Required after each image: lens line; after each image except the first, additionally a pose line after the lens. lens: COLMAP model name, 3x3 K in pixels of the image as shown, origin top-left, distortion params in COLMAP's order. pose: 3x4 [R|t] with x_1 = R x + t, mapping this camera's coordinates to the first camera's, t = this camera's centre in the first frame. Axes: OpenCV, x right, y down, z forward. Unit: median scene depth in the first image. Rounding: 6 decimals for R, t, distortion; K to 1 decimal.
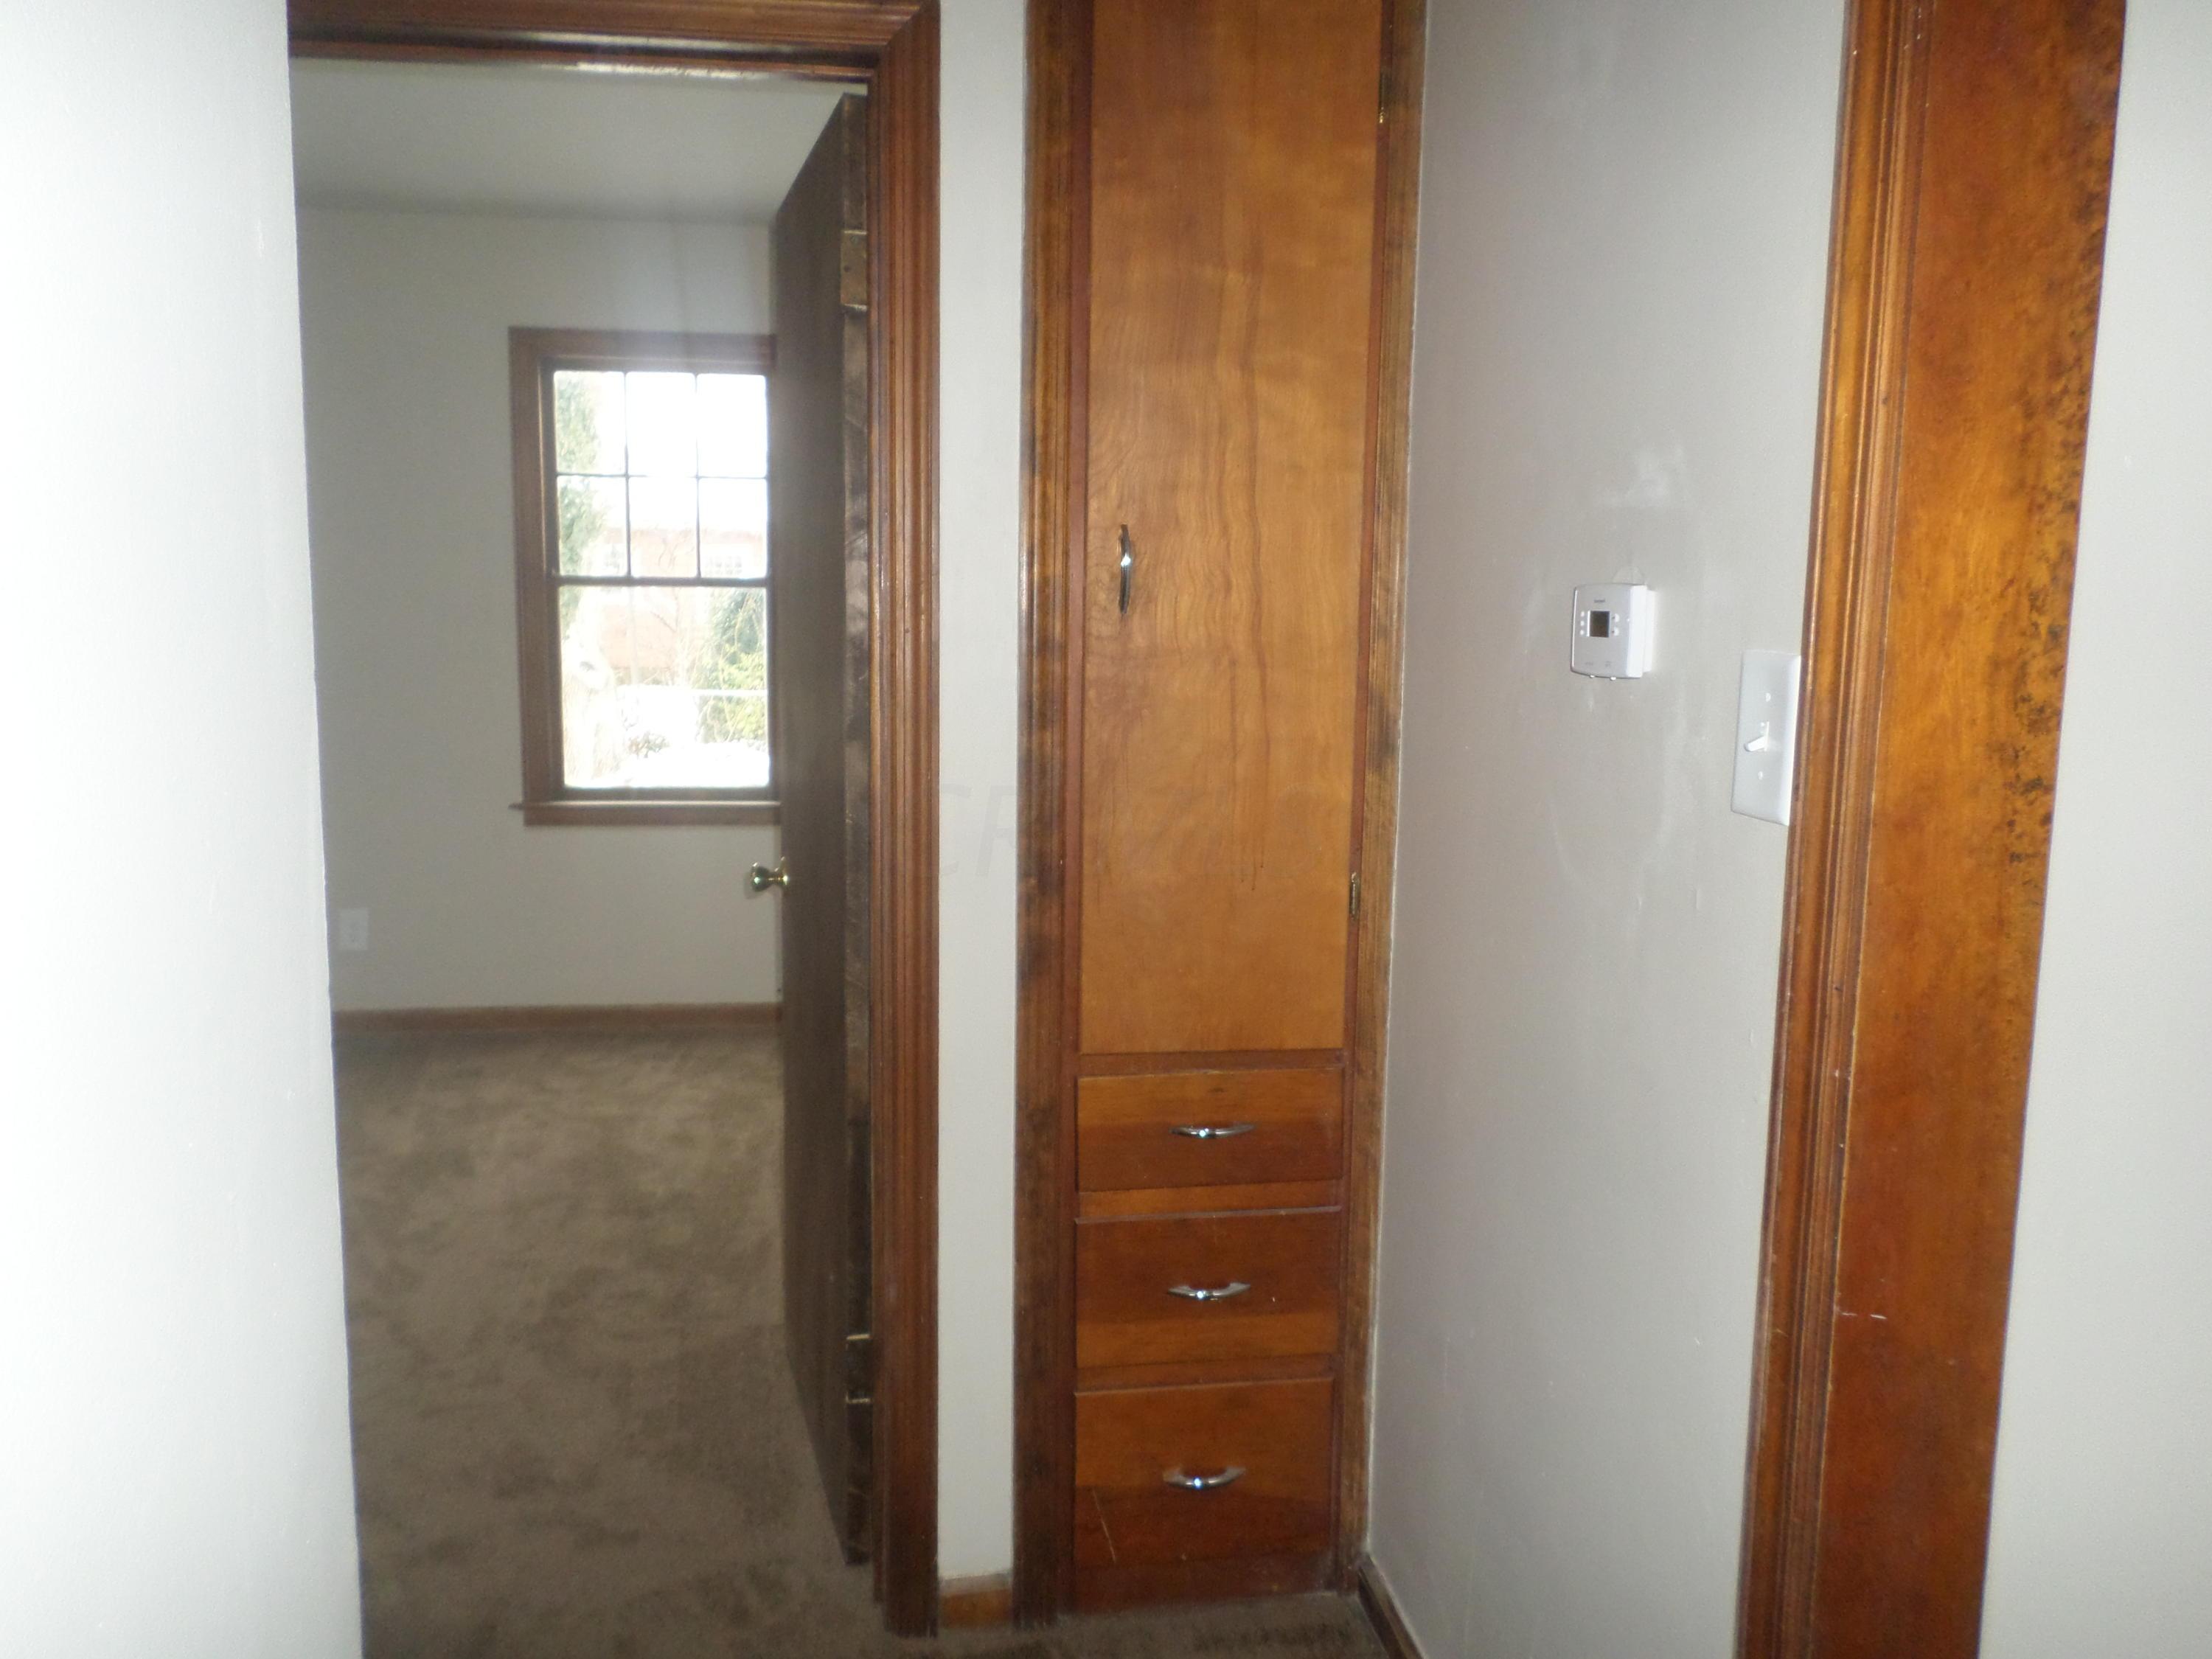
lens RADIAL K [[1718.4, 0, 1095.0], [0, 1718.4, 829.1], [0, 0, 1]] dist [0.008904, 0.001174]
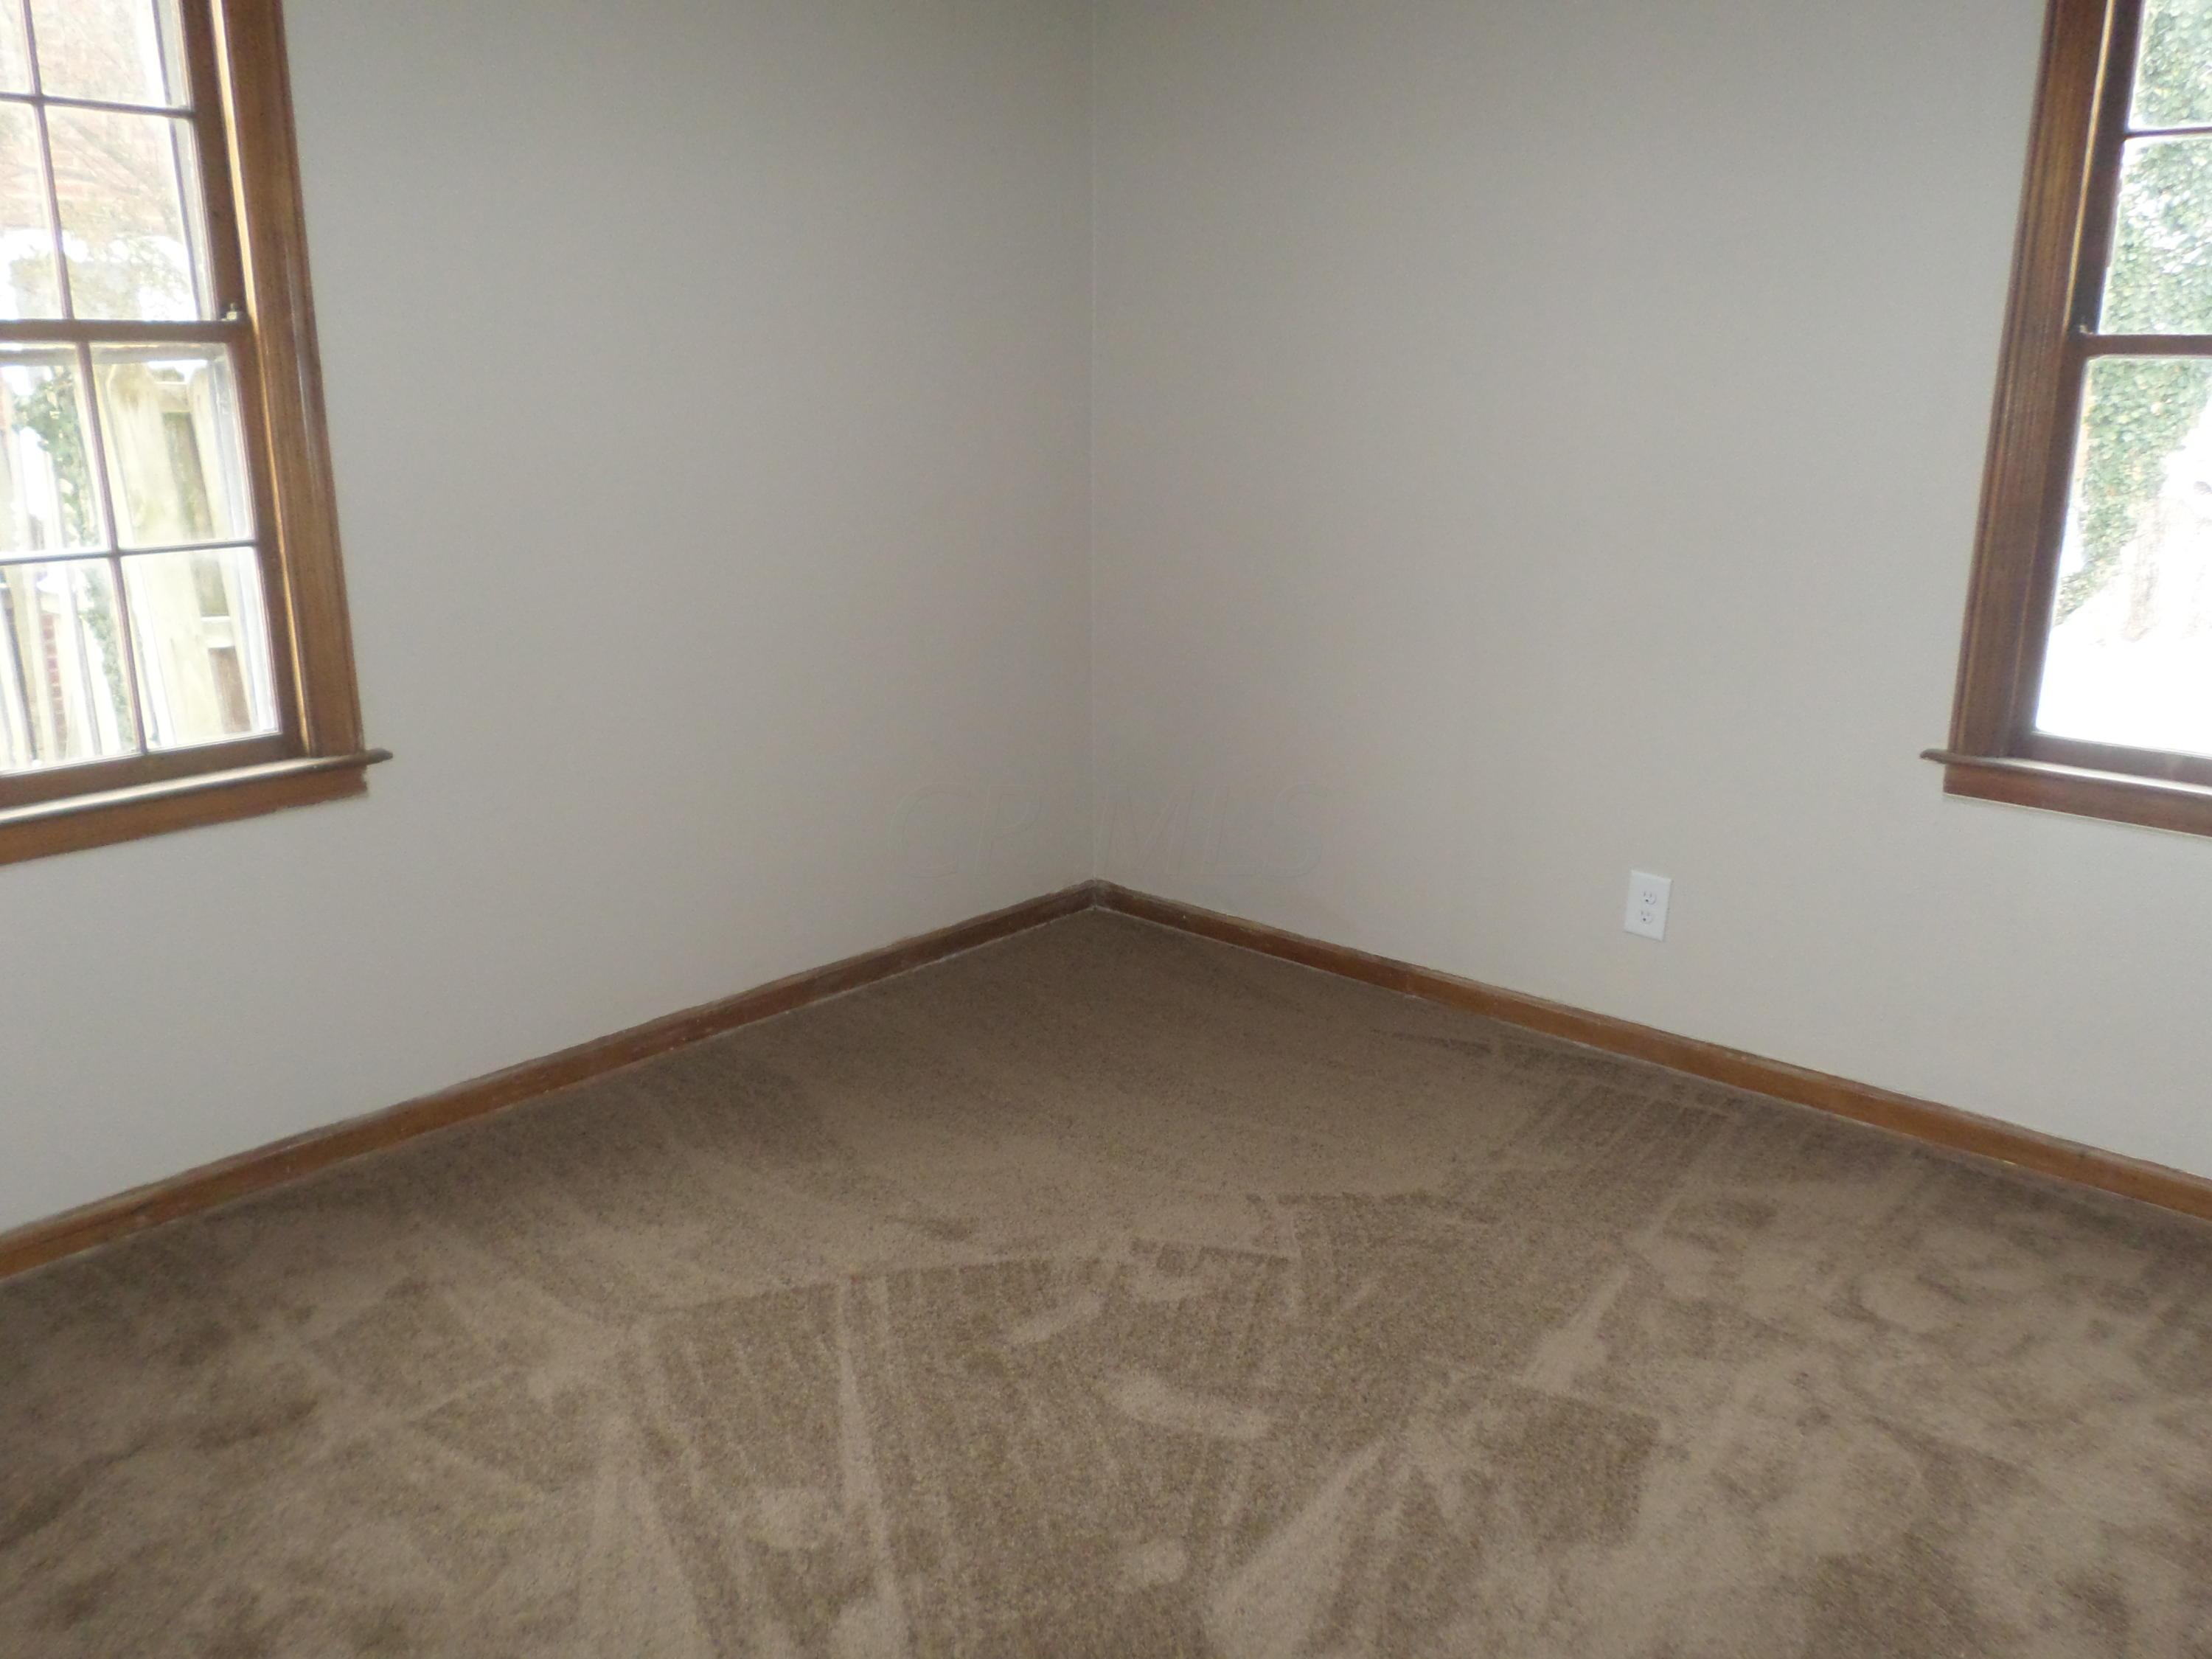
lens RADIAL K [[1718.4, 0, 1093.2], [0, 1718.4, 809.6], [0, 0, 1]] dist [0.008904, 0.001174]
pose [[0.650619, 0.183675, -0.736857, -0.106628], [-0.103156, 0.982692, 0.153871, -0.060659], [0.752366, -0.024100, 0.658305, 0.465780]]
